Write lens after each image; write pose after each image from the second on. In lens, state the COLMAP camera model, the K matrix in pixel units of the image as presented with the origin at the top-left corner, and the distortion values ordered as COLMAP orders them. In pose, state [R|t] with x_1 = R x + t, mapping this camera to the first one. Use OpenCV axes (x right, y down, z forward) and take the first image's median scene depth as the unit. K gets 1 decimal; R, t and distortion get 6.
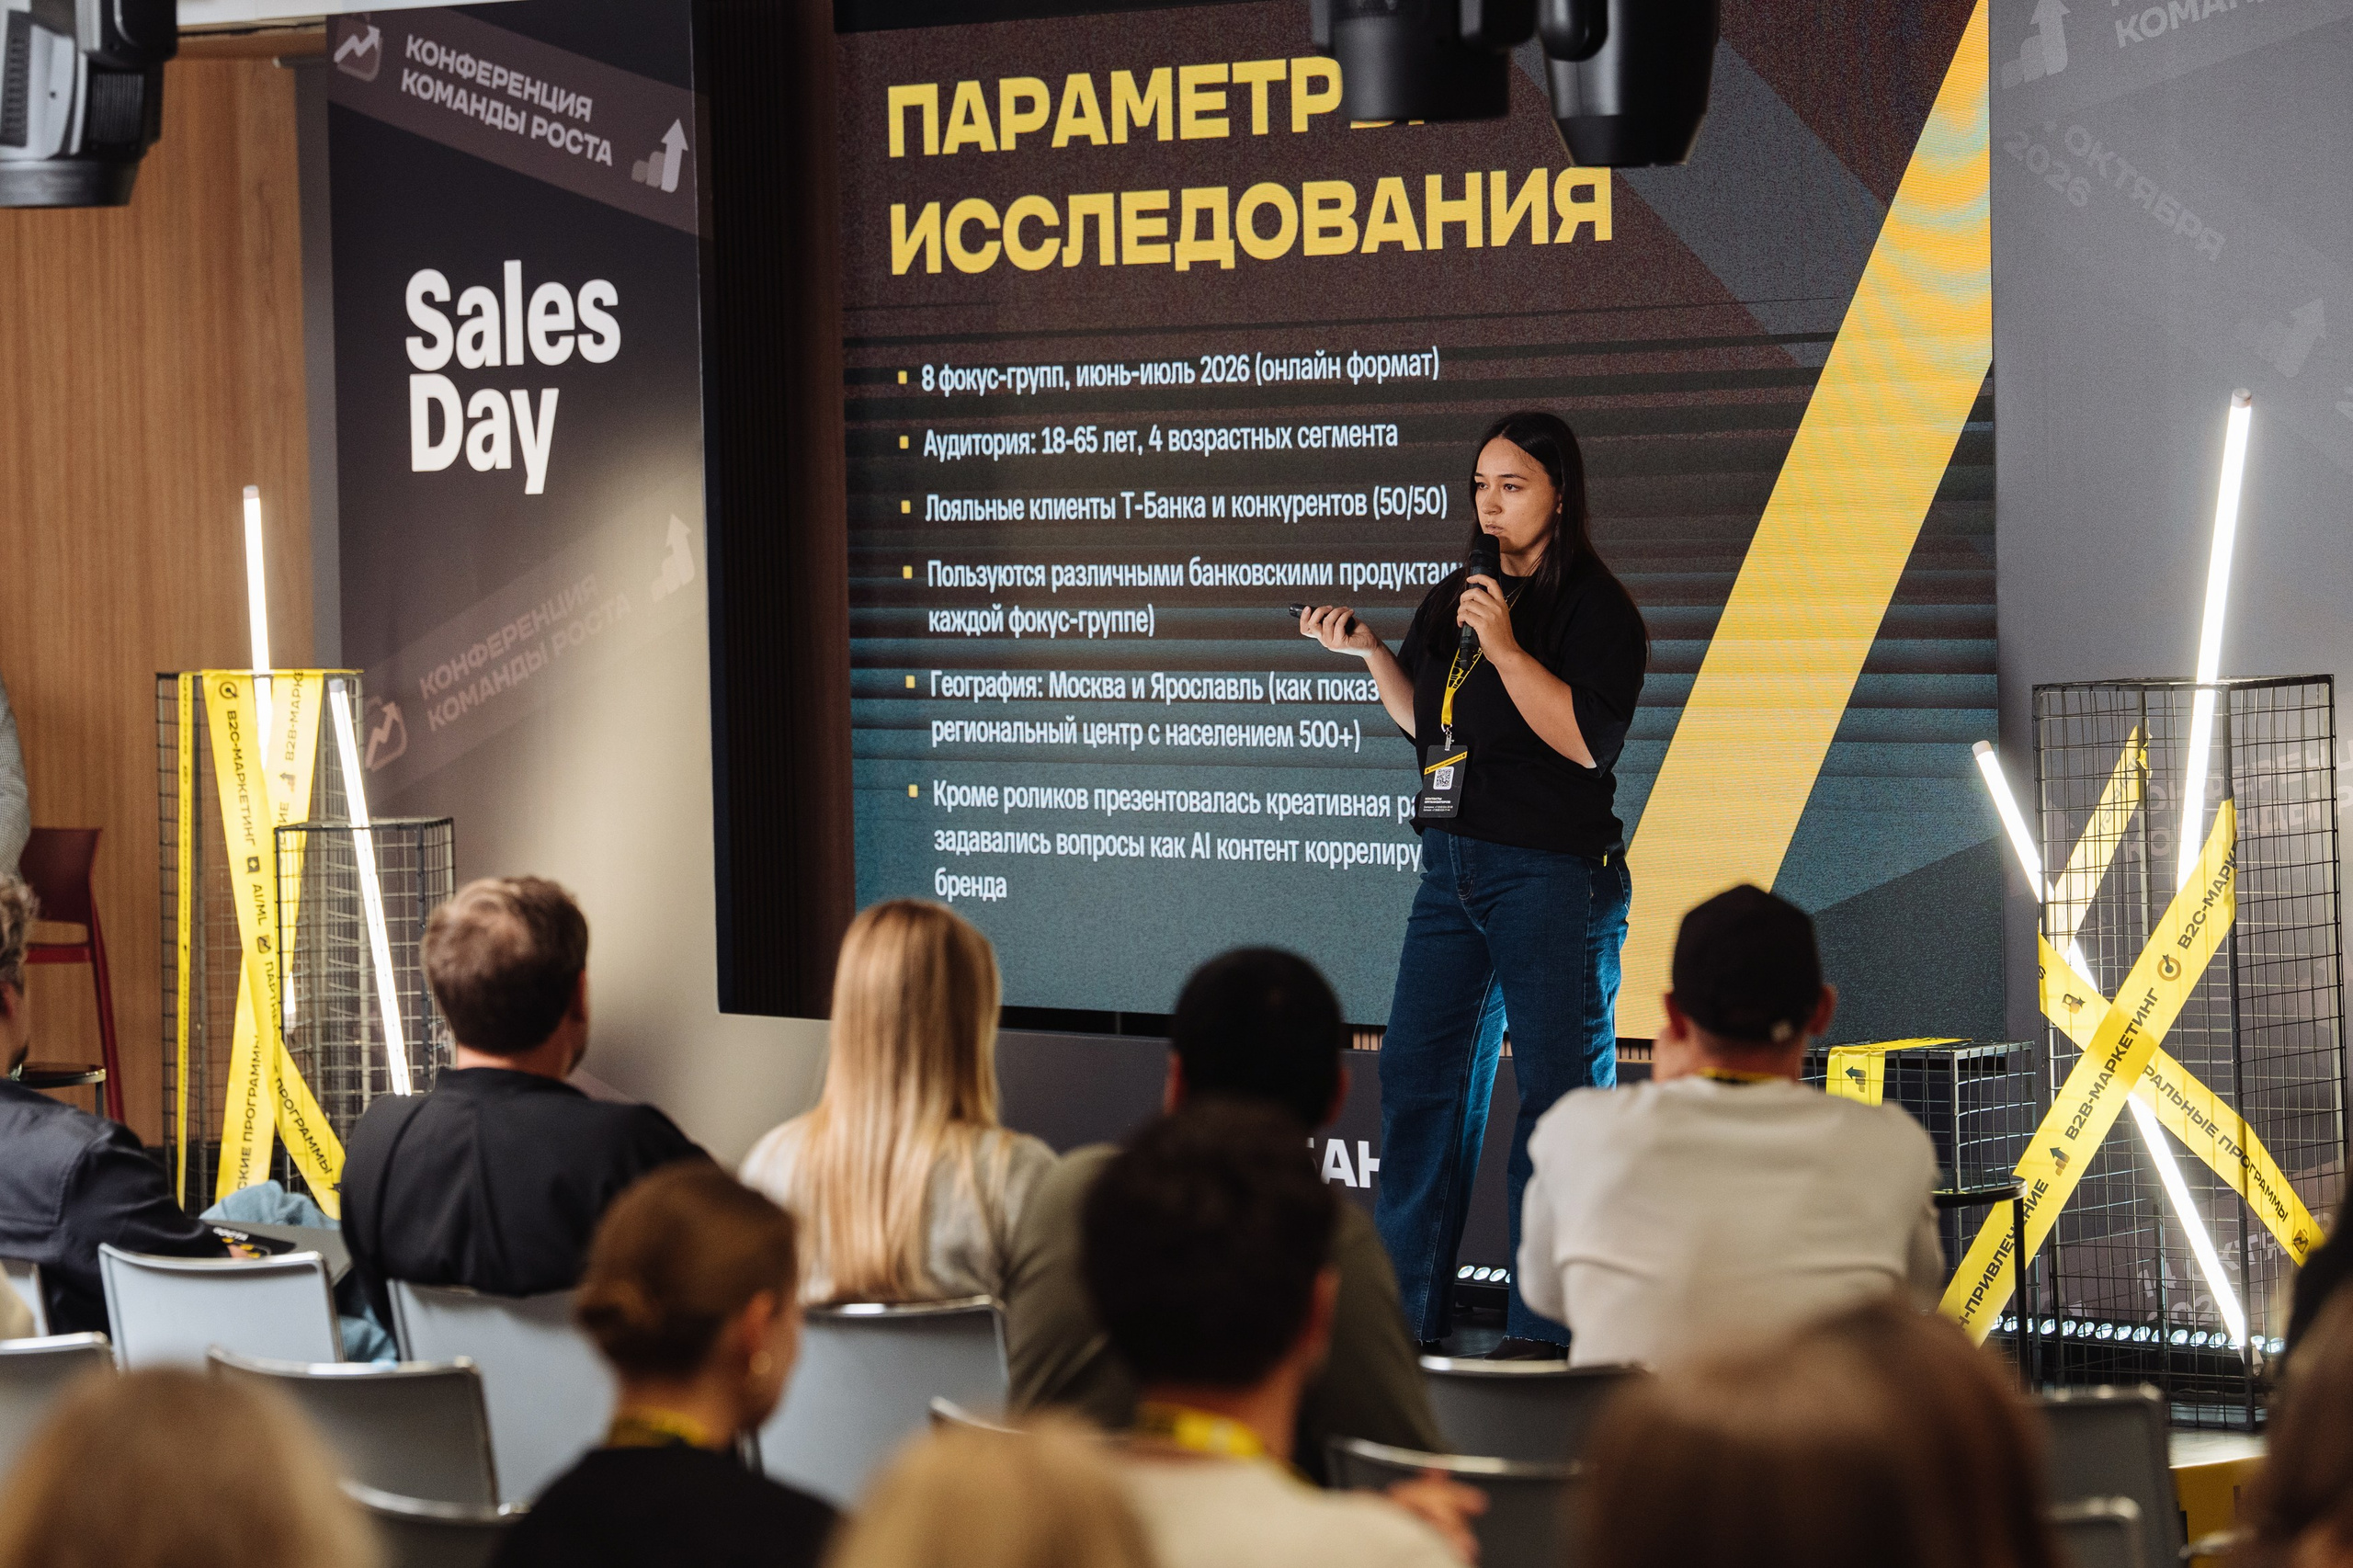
lens RADIAL K [[8235.1, 0, 1177.4], [0, 8235.1, 789.4], [0, 0, 1]] dist [0.630076, 0.000000]
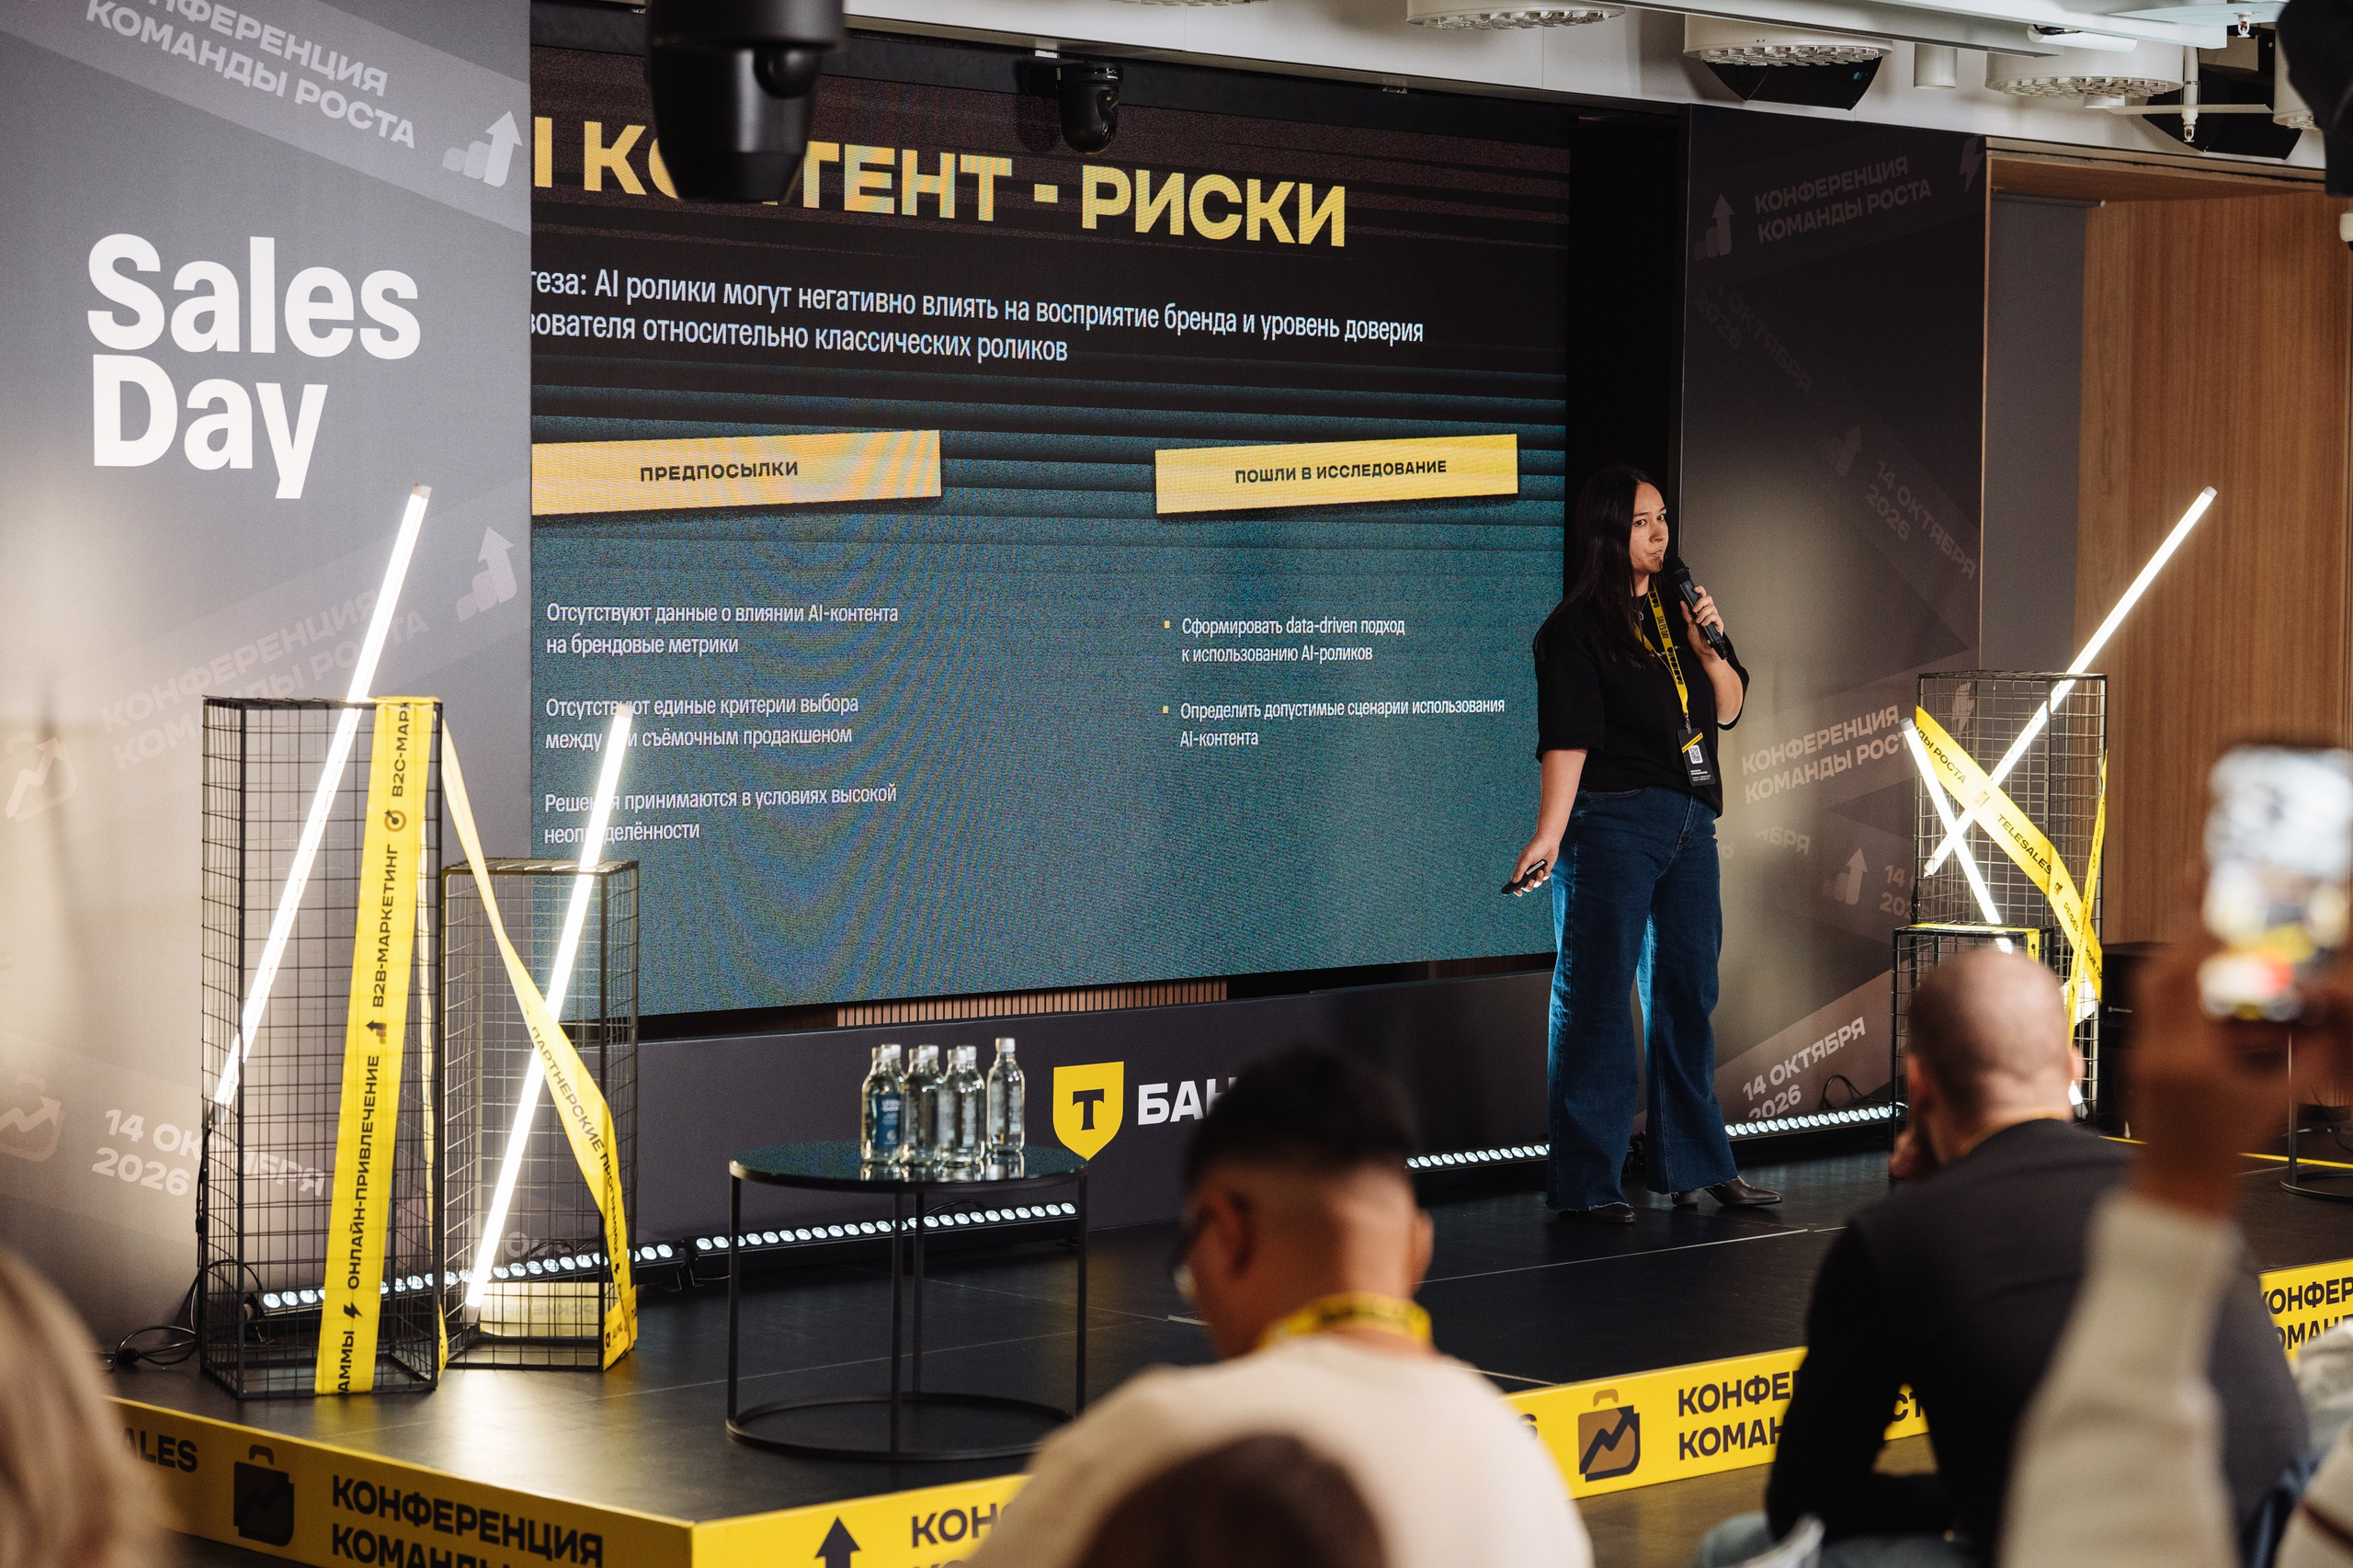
lens RADIAL K [[5195.5, 0, 1171.8], [0, 5195.5, 763.2], [0, 0, 1]] dist [0.147058, 0.000000]
pose [[-0.036874, -0.021295, 0.999093, -0.661798], [0.026360, 0.999404, 0.022275, -0.017669], [-0.998972, 0.027157, -0.036290, 0.948437]]
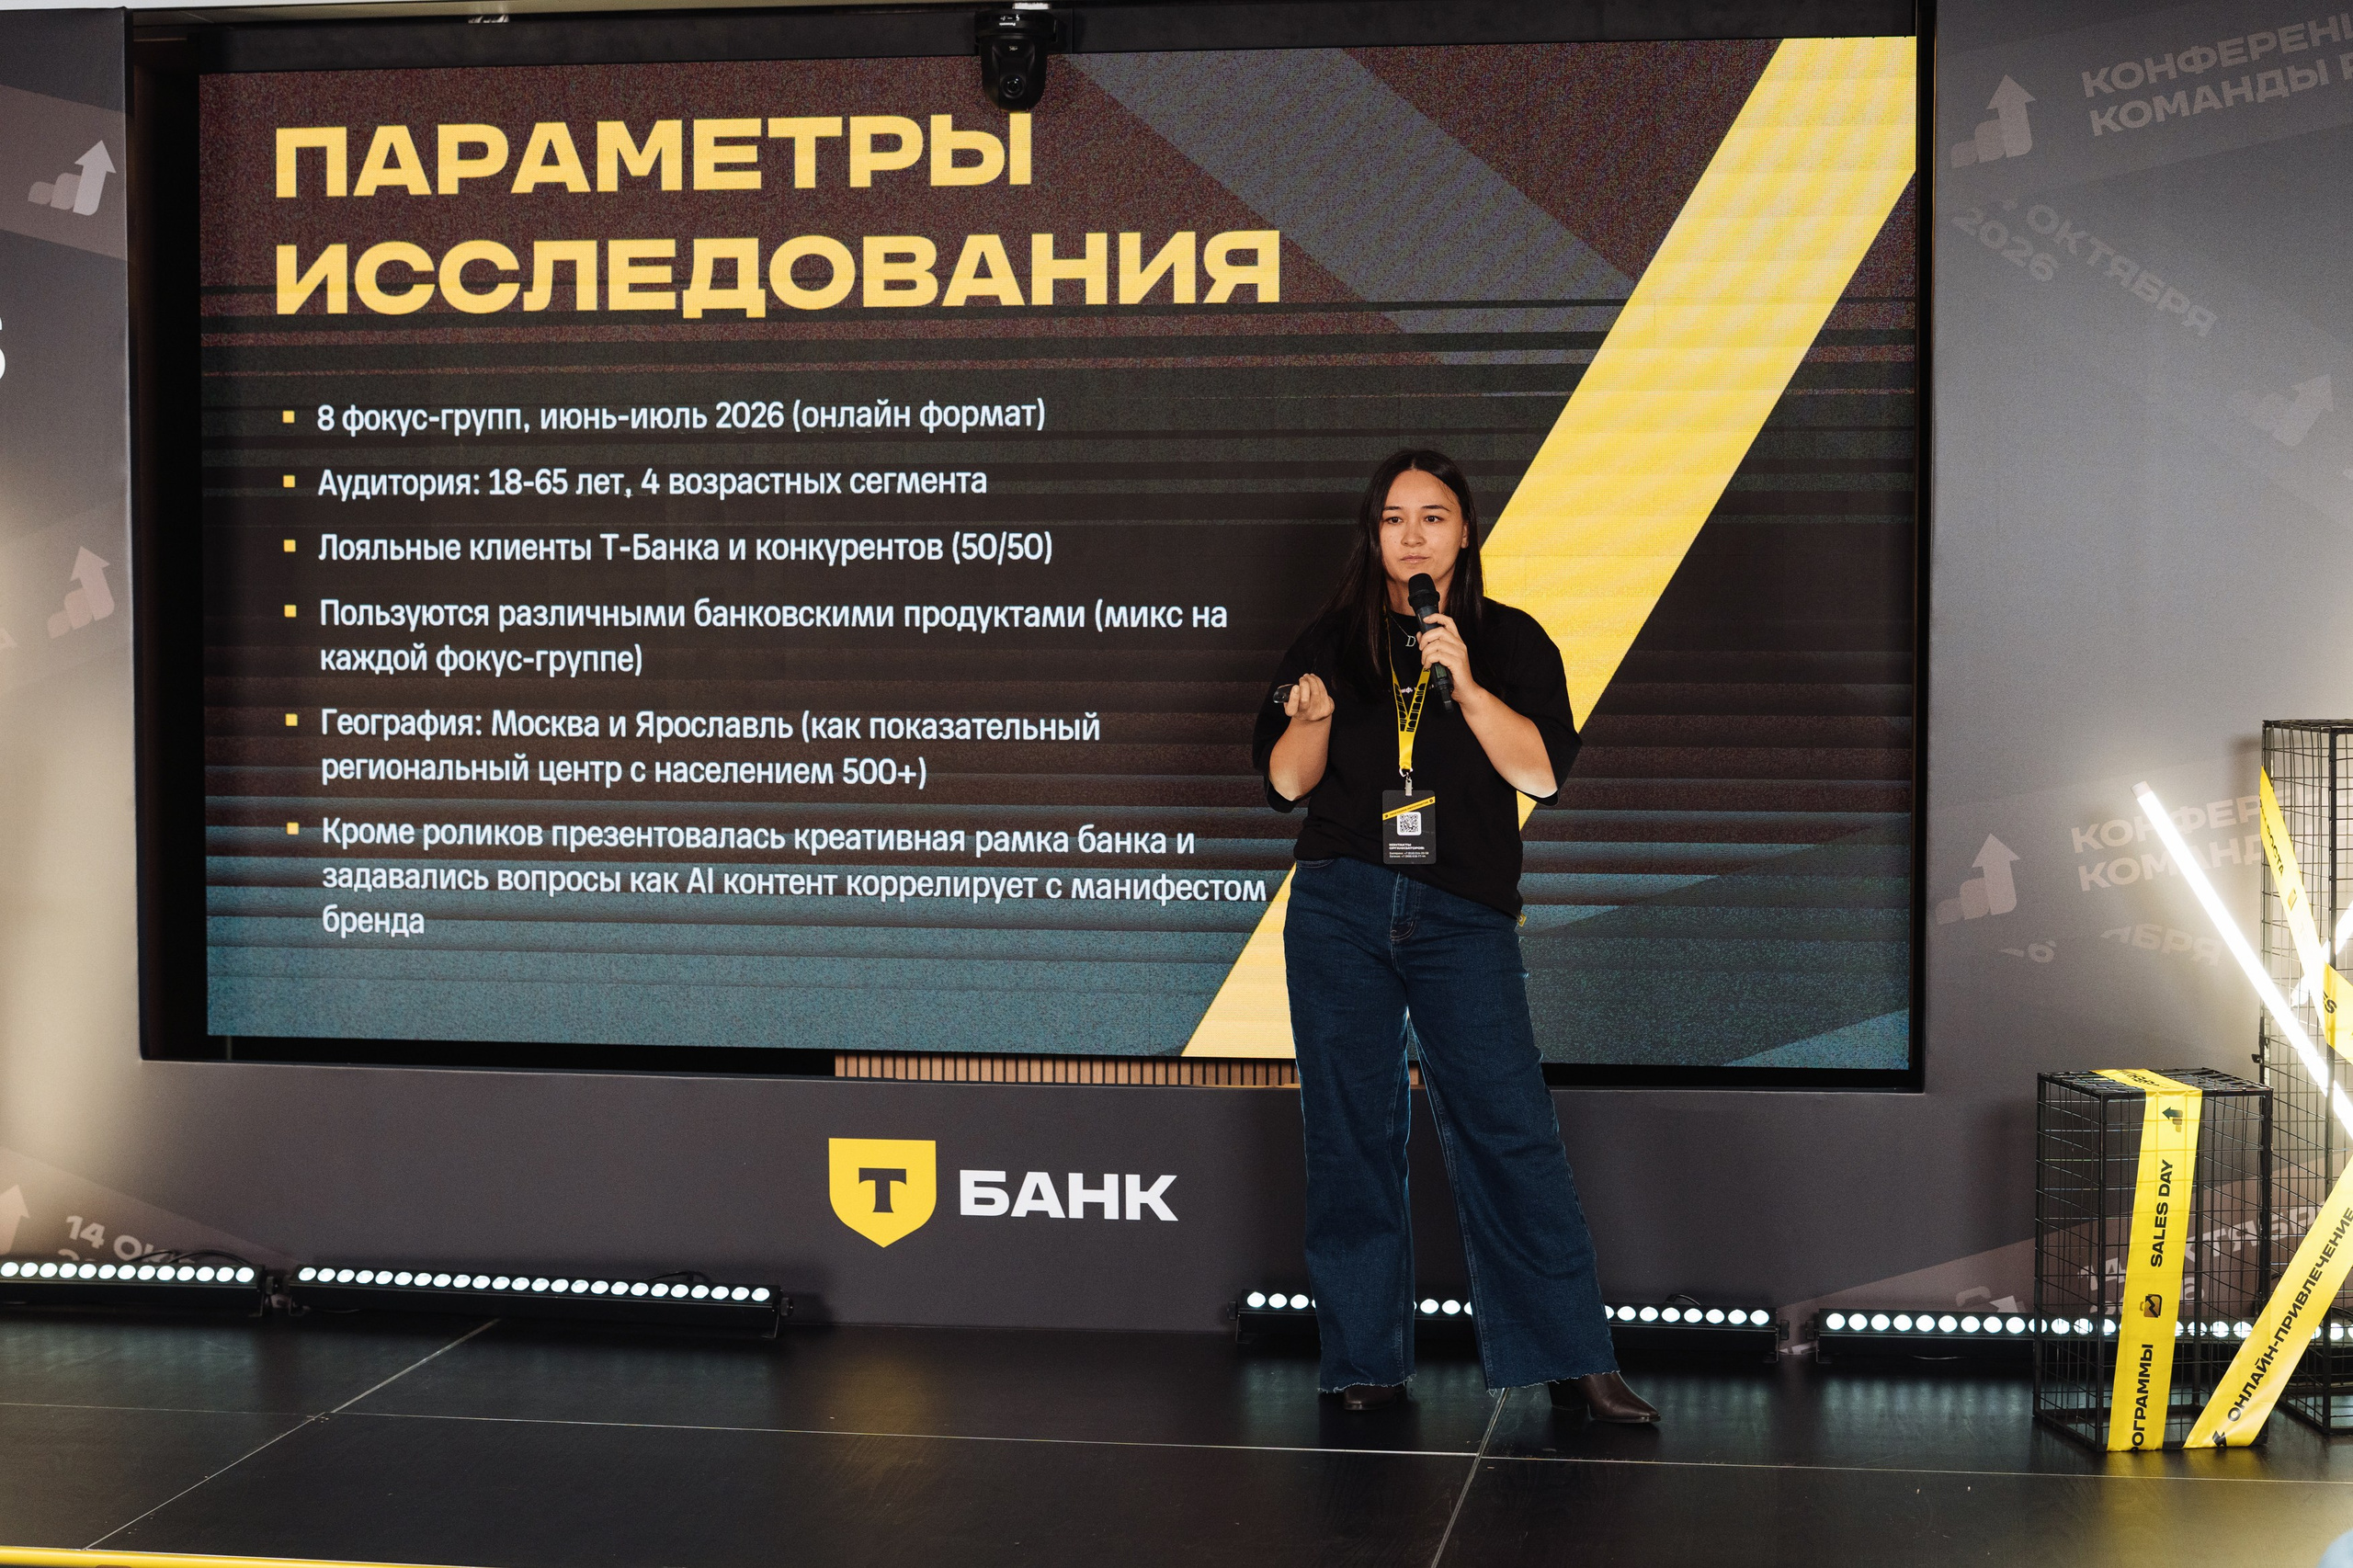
lens RADIAL K [[4046.6, 0, 1171.4], [0, 4046.6, 785.0], [0, 0, 1]] dist [-0.043096, 0.000000]
pose [[0.791520, -0.008964, 0.611078, -0.250349], [0.006550, 0.999959, 0.006185, -0.007524], [-0.611108, -0.000892, 0.791547, 0.549857]]
